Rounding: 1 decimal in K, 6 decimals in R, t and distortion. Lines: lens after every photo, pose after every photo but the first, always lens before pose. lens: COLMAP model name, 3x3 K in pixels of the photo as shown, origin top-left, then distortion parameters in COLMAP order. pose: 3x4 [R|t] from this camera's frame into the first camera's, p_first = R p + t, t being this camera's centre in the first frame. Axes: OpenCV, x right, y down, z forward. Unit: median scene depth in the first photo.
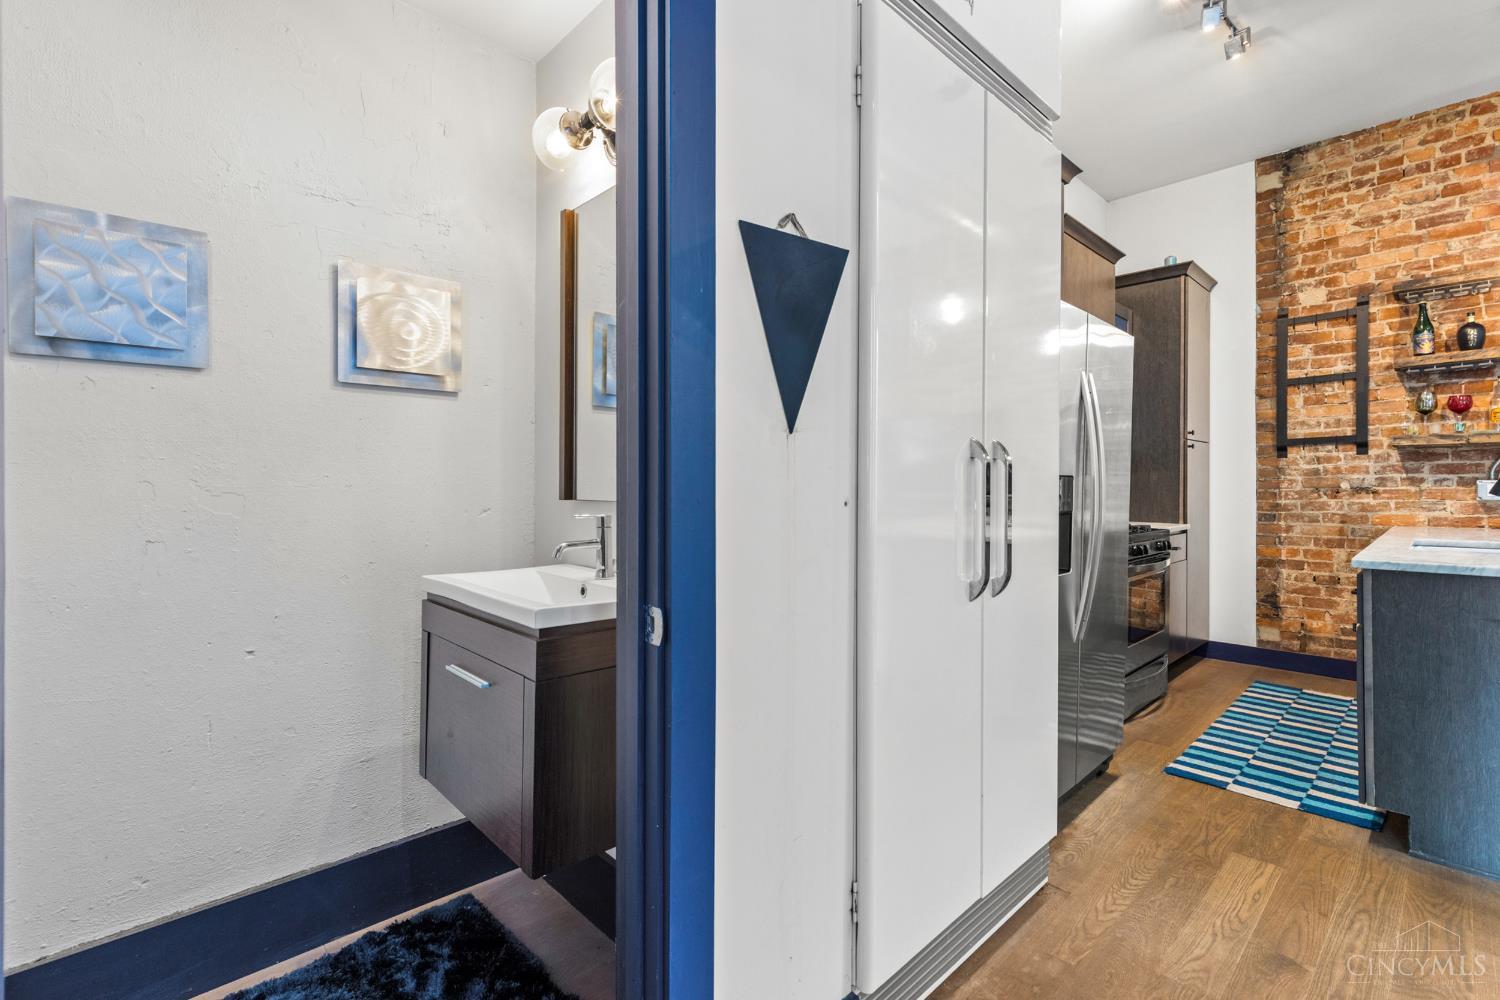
lens RADIAL K [[671.3, 0, 736.7], [0, 671.3, 485.5], [0, 0, 1]] dist [0.004116, -0.000553]
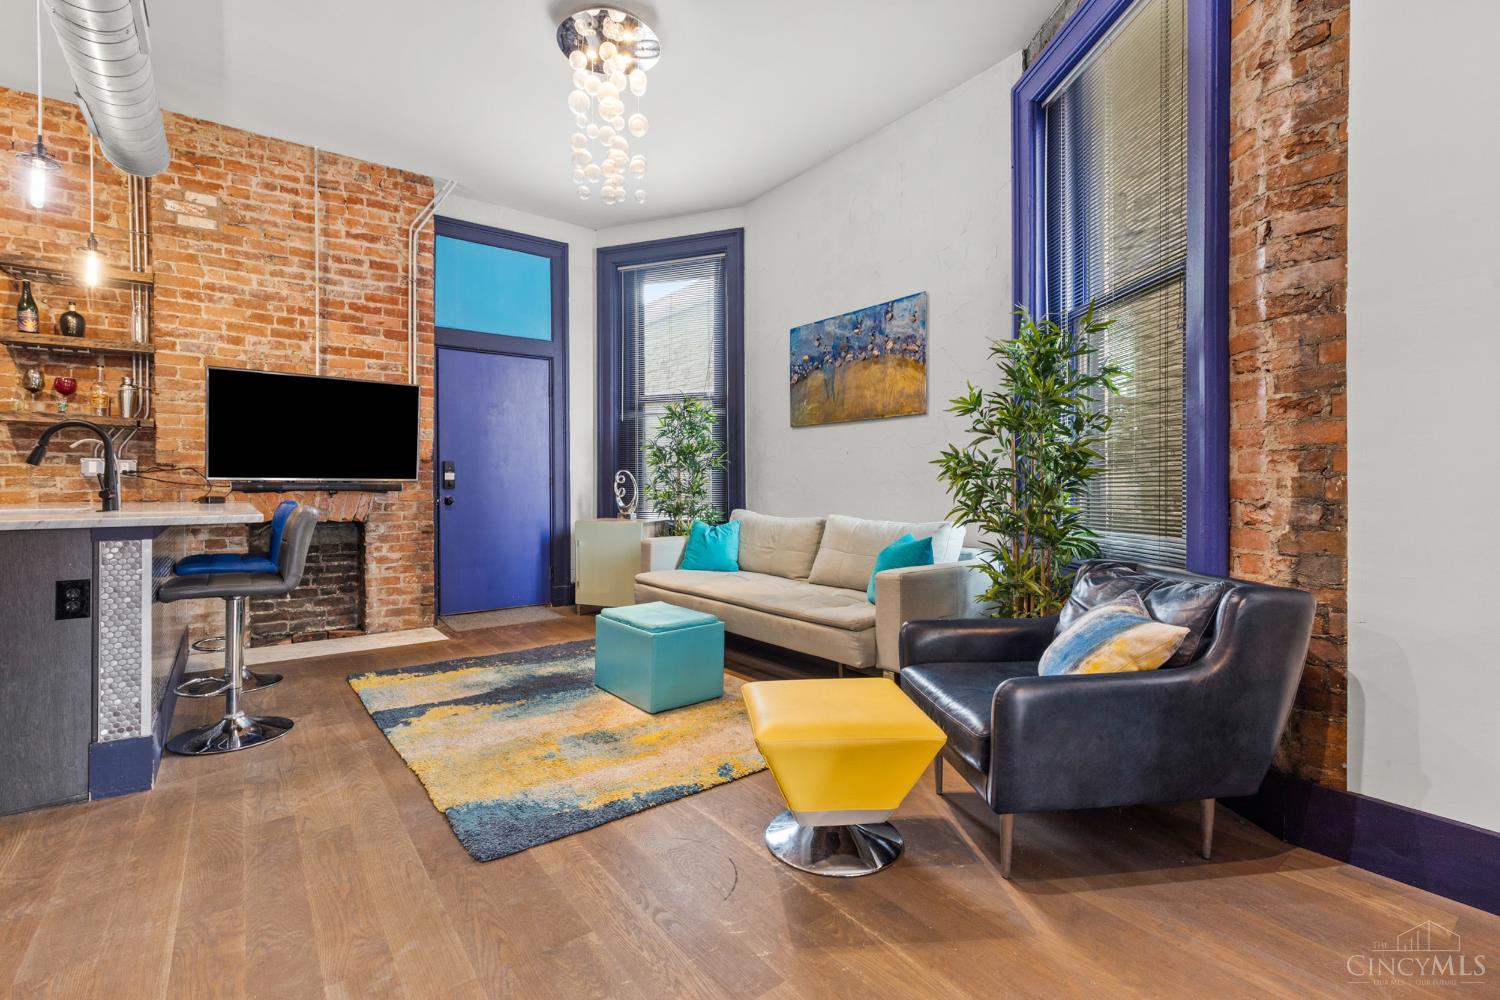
lens RADIAL K [[671.3, 0, 738.9], [0, 671.3, 489.4], [0, 0, 1]] dist [0.004116, -0.000553]
pose [[0.110388, -0.006607, 0.993867, 0.117934], [-0.002692, 0.999972, 0.006947, 0.028685], [-0.993885, -0.003442, 0.110368, -0.158104]]
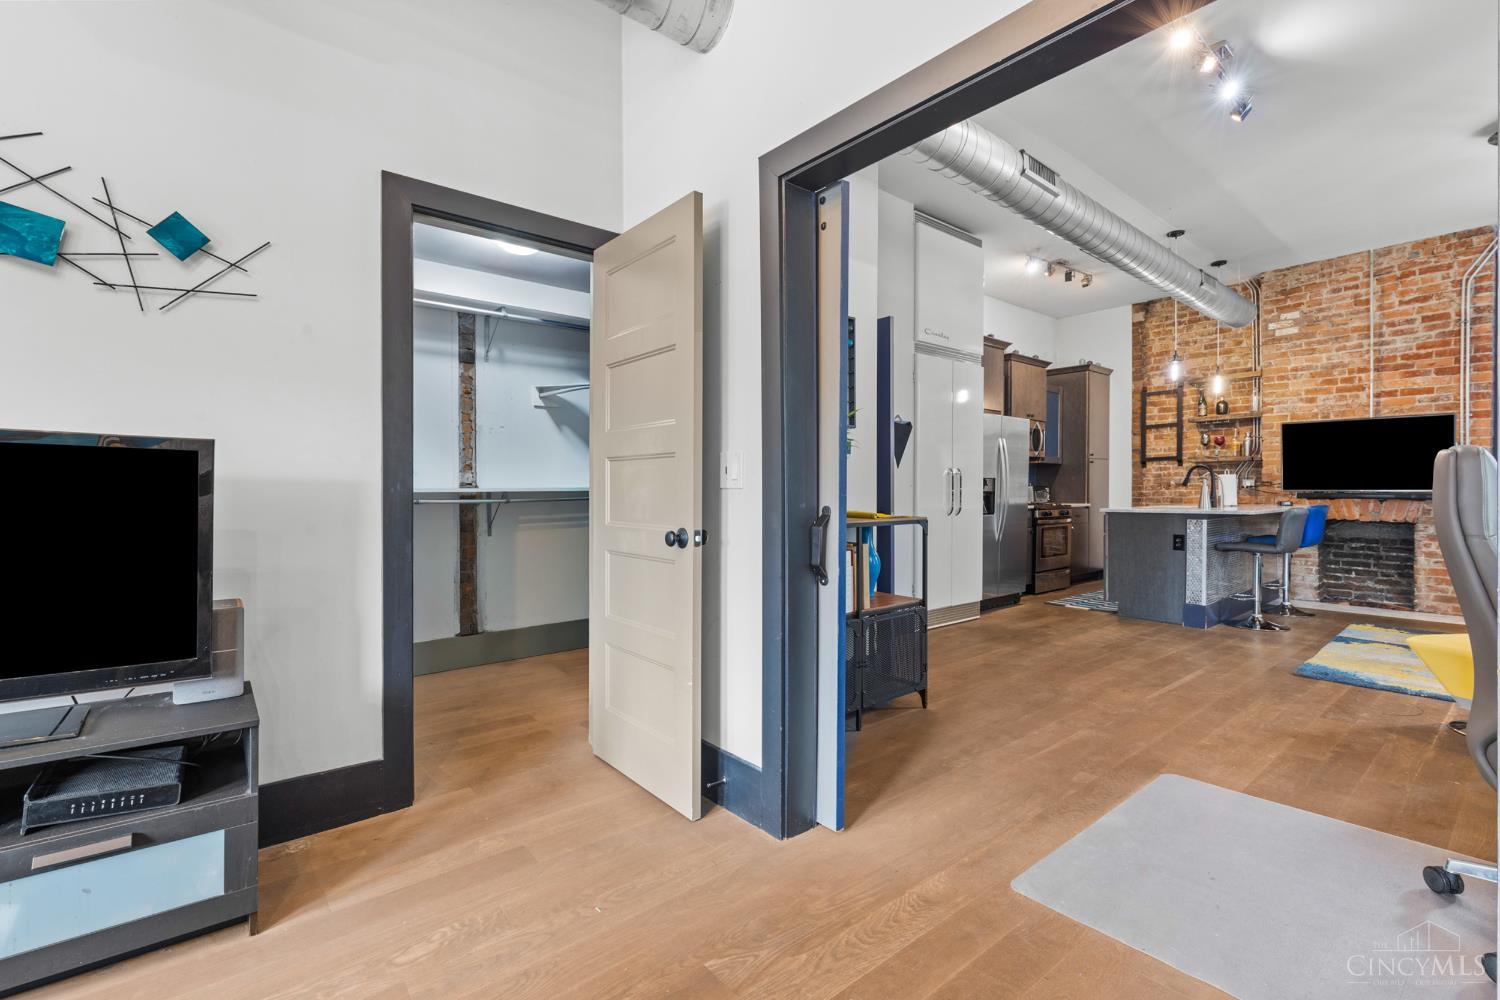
lens RADIAL K [[671.3, 0, 740.5], [0, 671.3, 498.0], [0, 0, 1]] dist [0.004116, -0.000553]
pose [[0.998111, -0.003800, -0.061316, -0.190434], [0.004657, 0.999893, 0.013851, 0.011835], [0.061257, -0.014111, 0.998022, -0.955701]]
